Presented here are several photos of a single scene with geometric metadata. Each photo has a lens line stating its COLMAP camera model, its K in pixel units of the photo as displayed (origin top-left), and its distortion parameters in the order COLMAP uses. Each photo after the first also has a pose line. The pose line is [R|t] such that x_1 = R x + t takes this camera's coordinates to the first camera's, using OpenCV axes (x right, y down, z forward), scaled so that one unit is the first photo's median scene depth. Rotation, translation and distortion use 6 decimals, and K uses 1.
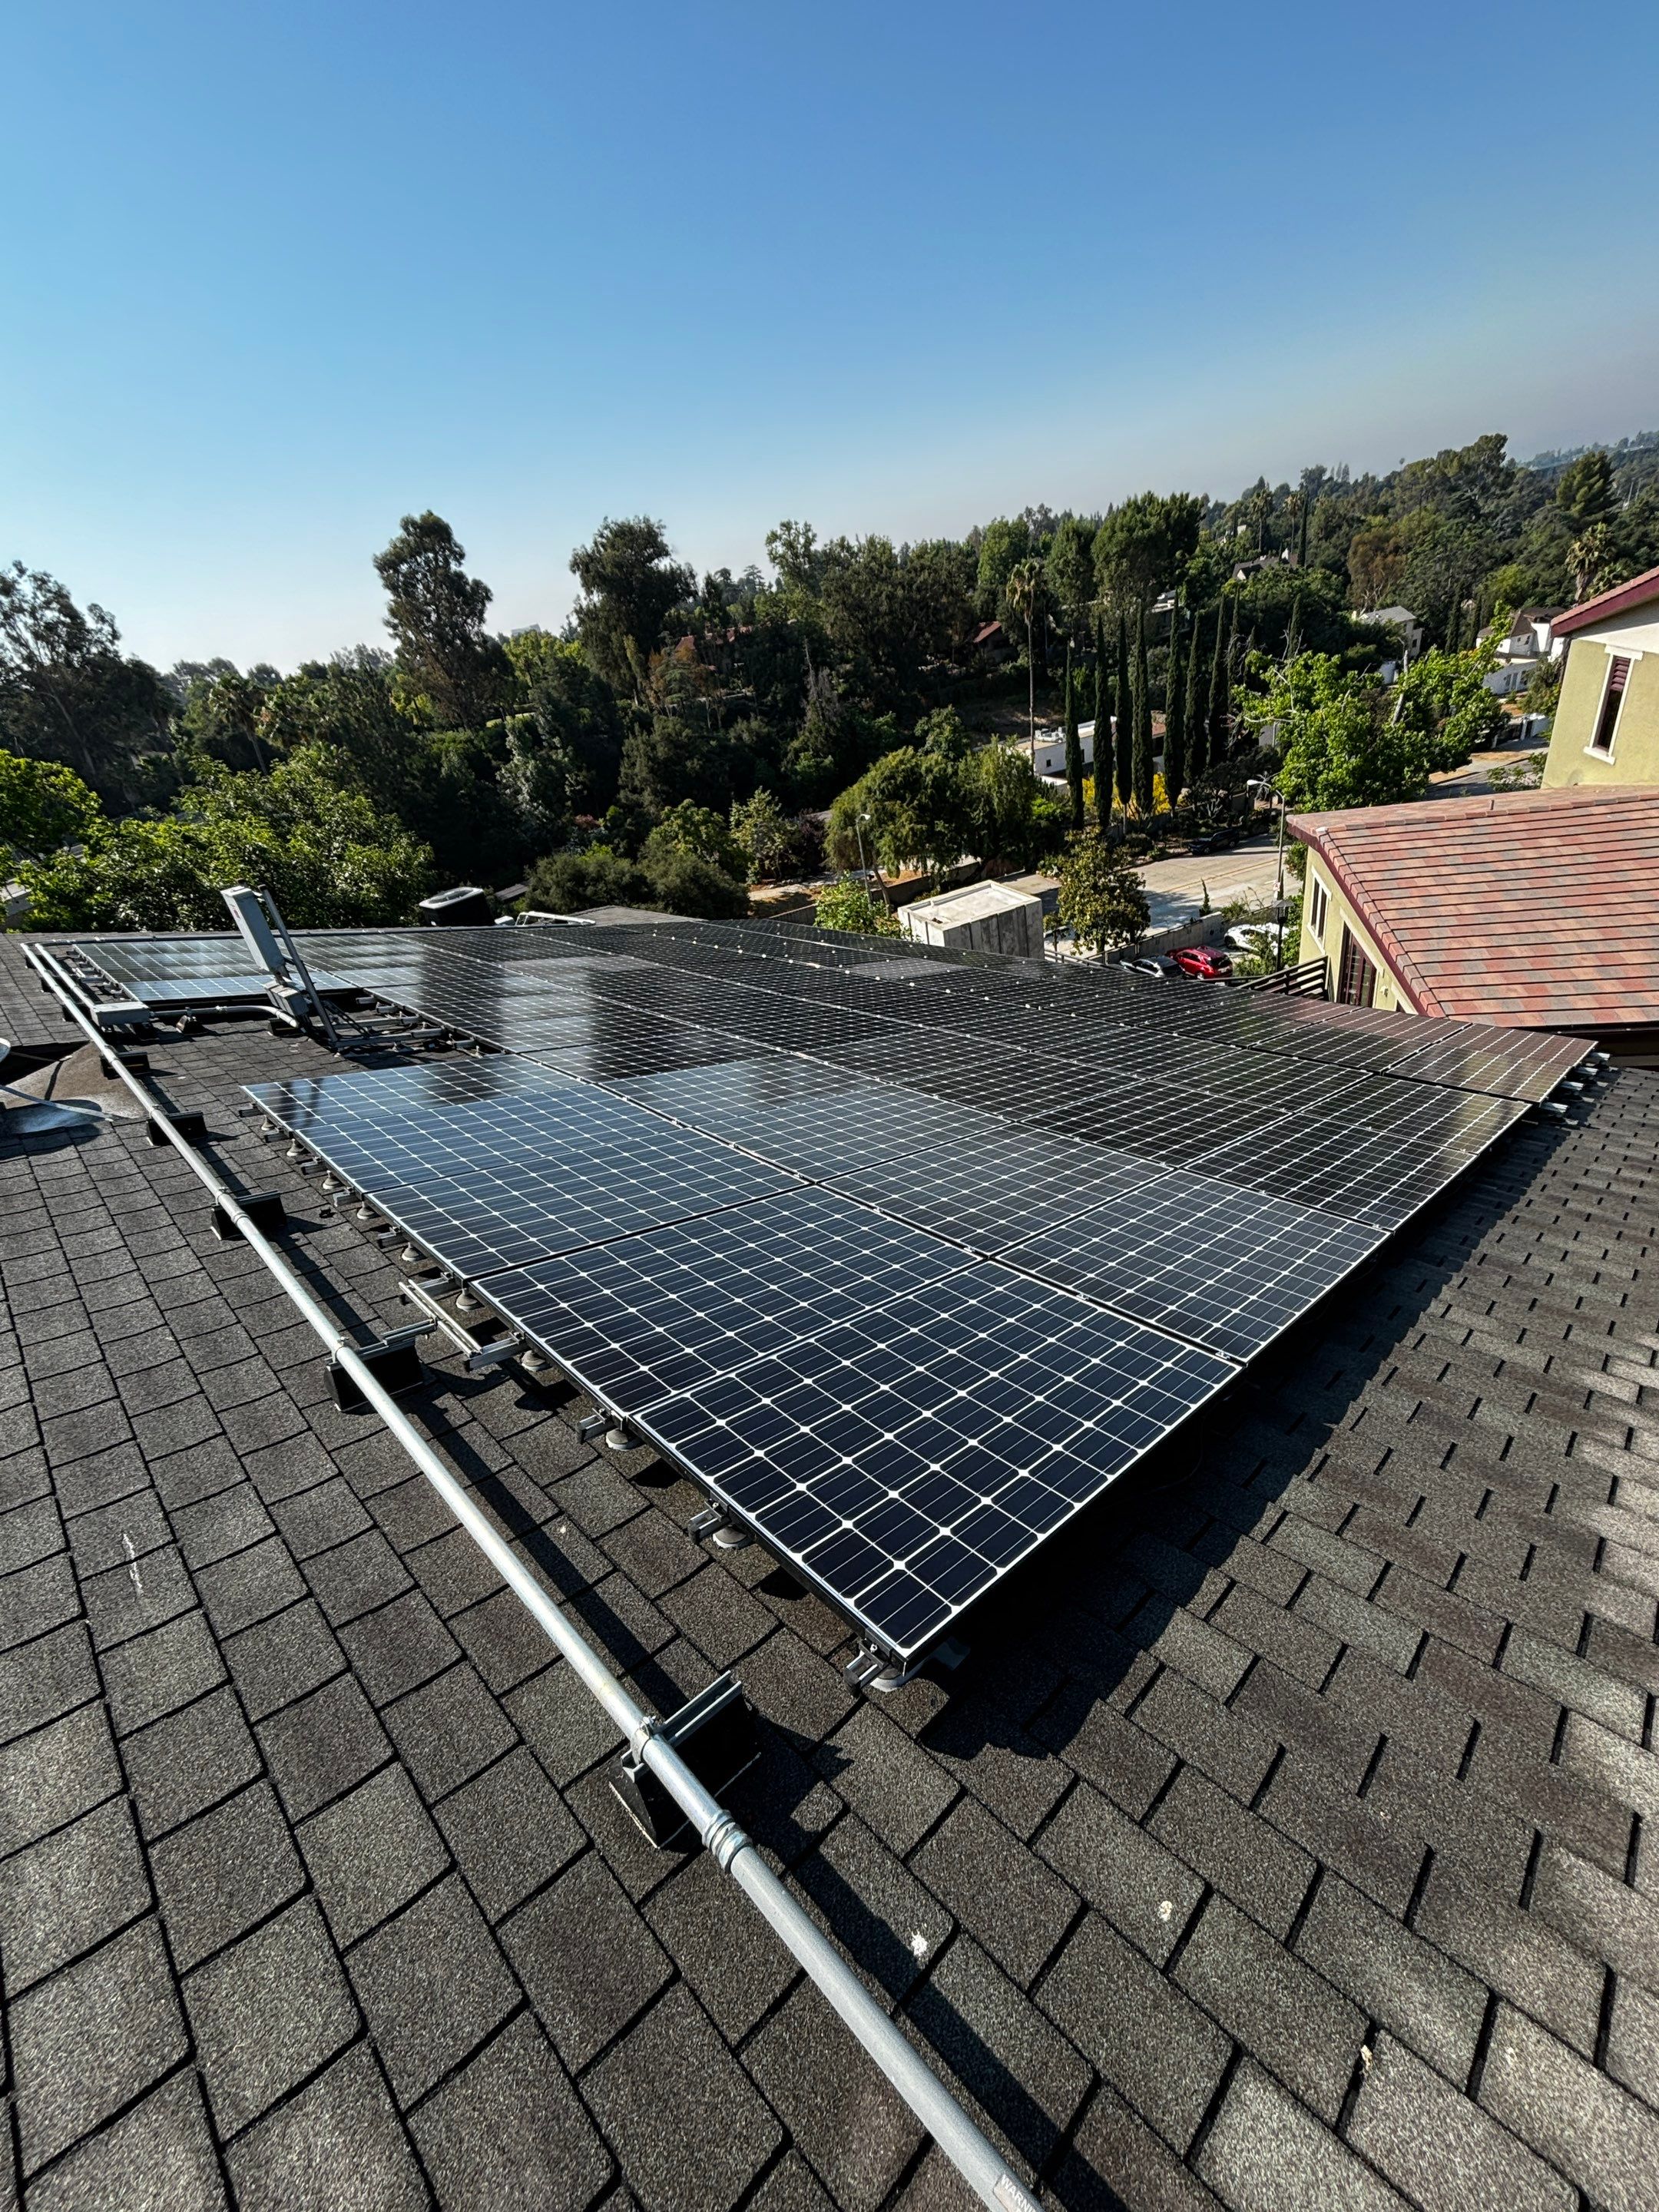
lens RADIAL K [[894.9, 0, 827.9], [0, 894.9, 1113.1], [0, 0, 1]] dist [-0.003819, 0.000599]
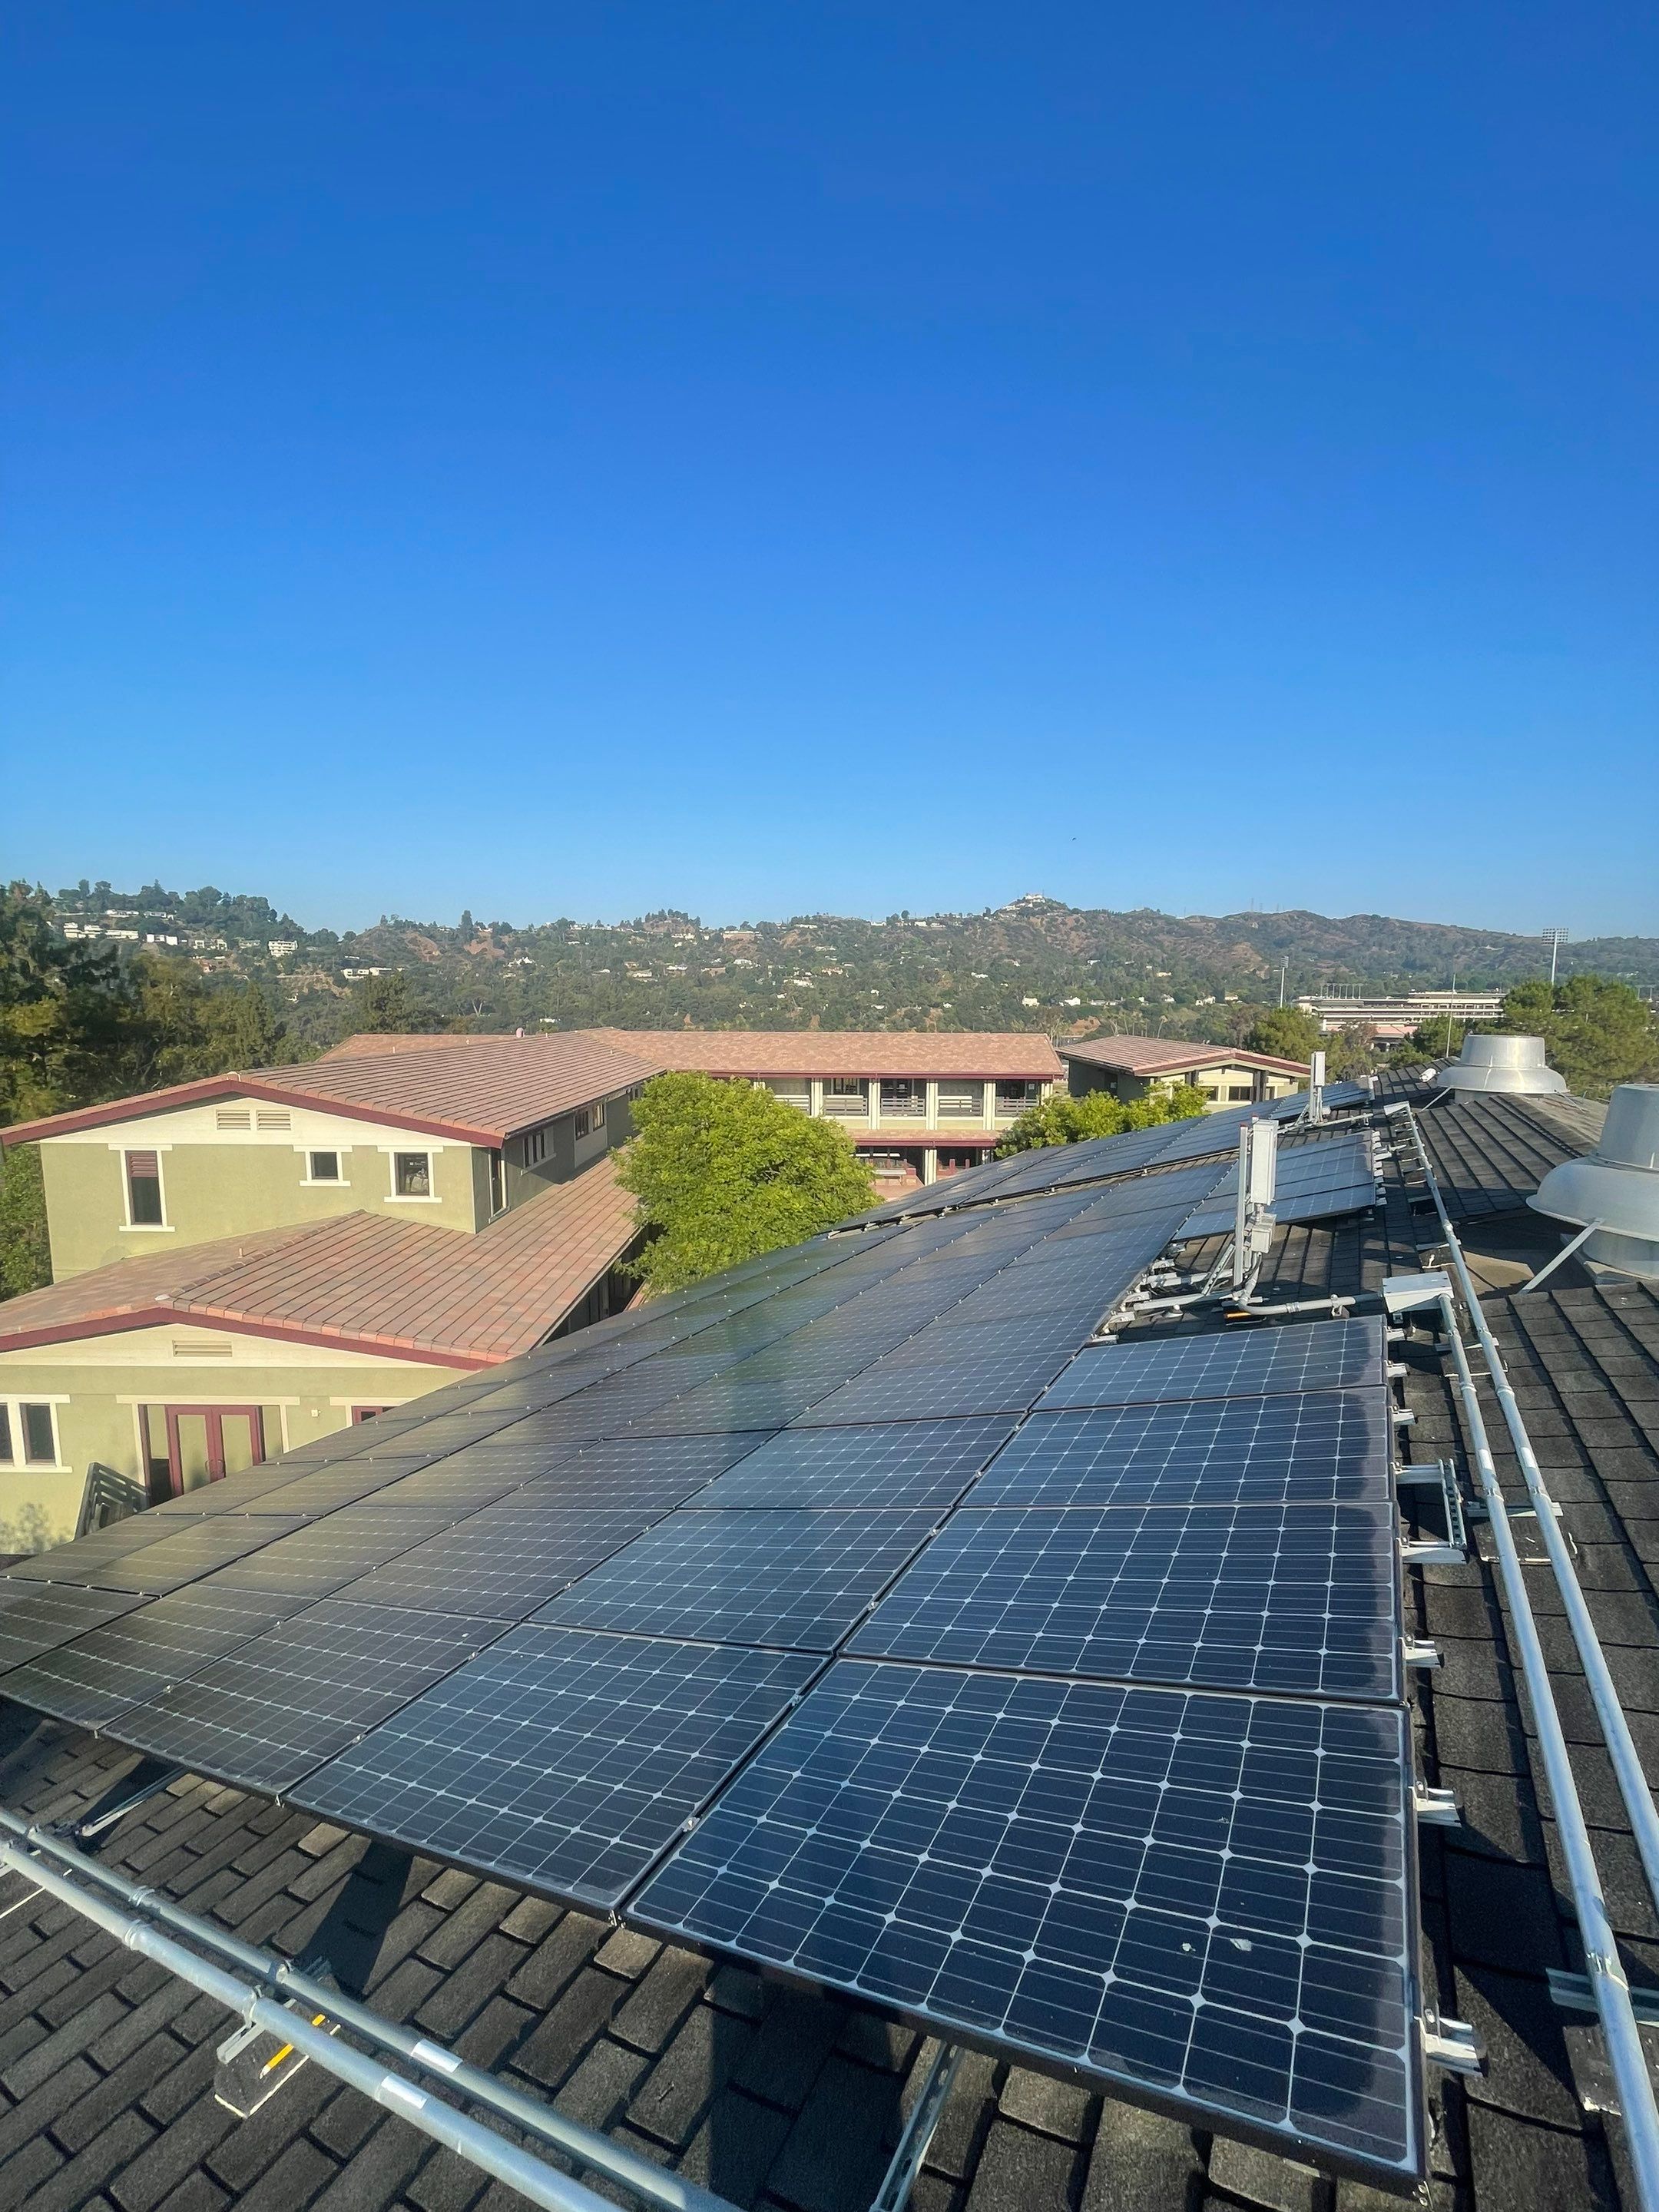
lens RADIAL K [[893.4, 0, 829.5], [0, 893.4, 1106.0], [0, 0, 1]] dist [-0.001195, -0.000632]
pose [[-0.233263, 0.056800, 0.970753, -0.107446], [0.515540, 0.853670, 0.073930, -0.042141], [-0.824504, 0.517707, -0.228412, 0.114261]]
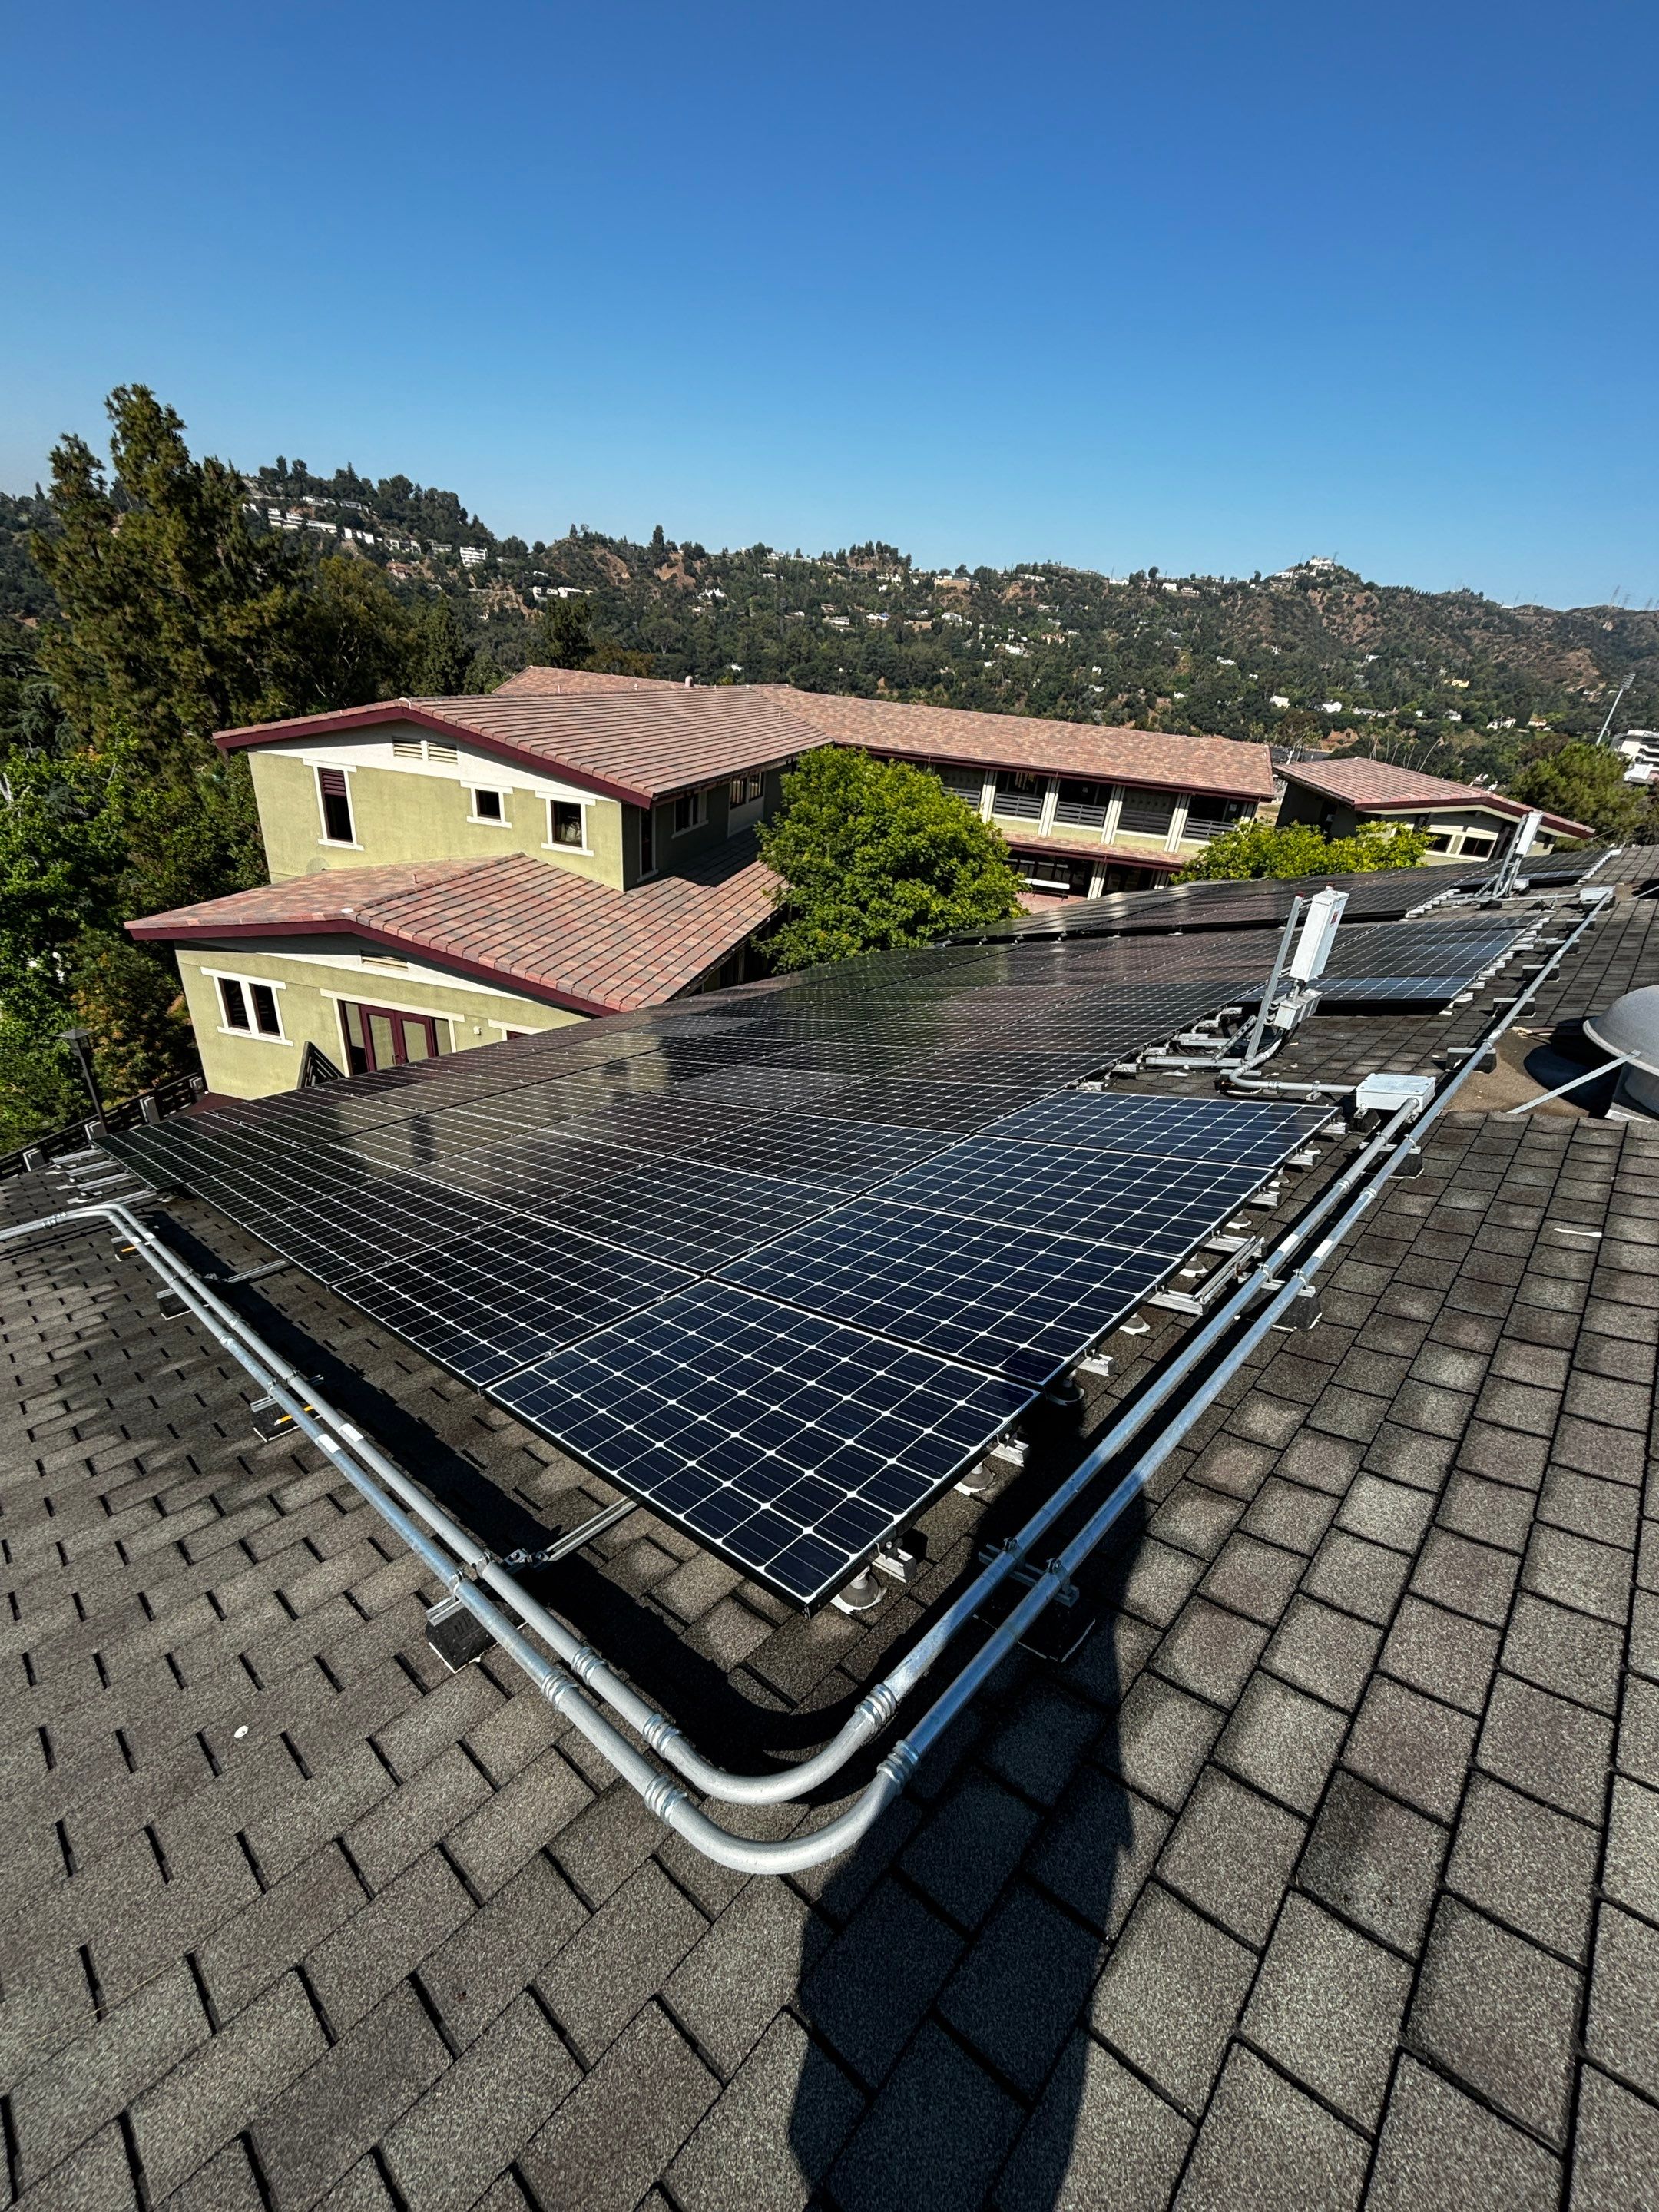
lens RADIAL K [[904.3, 0, 833.5], [0, 904.3, 1108.8], [0, 0, 1]] dist [-0.023855, 0.017302]
pose [[-0.045423, -0.296132, 0.954066, -0.112969], [0.419078, 0.861300, 0.287290, -0.038780], [-0.906813, 0.412878, 0.084979, 0.104449]]
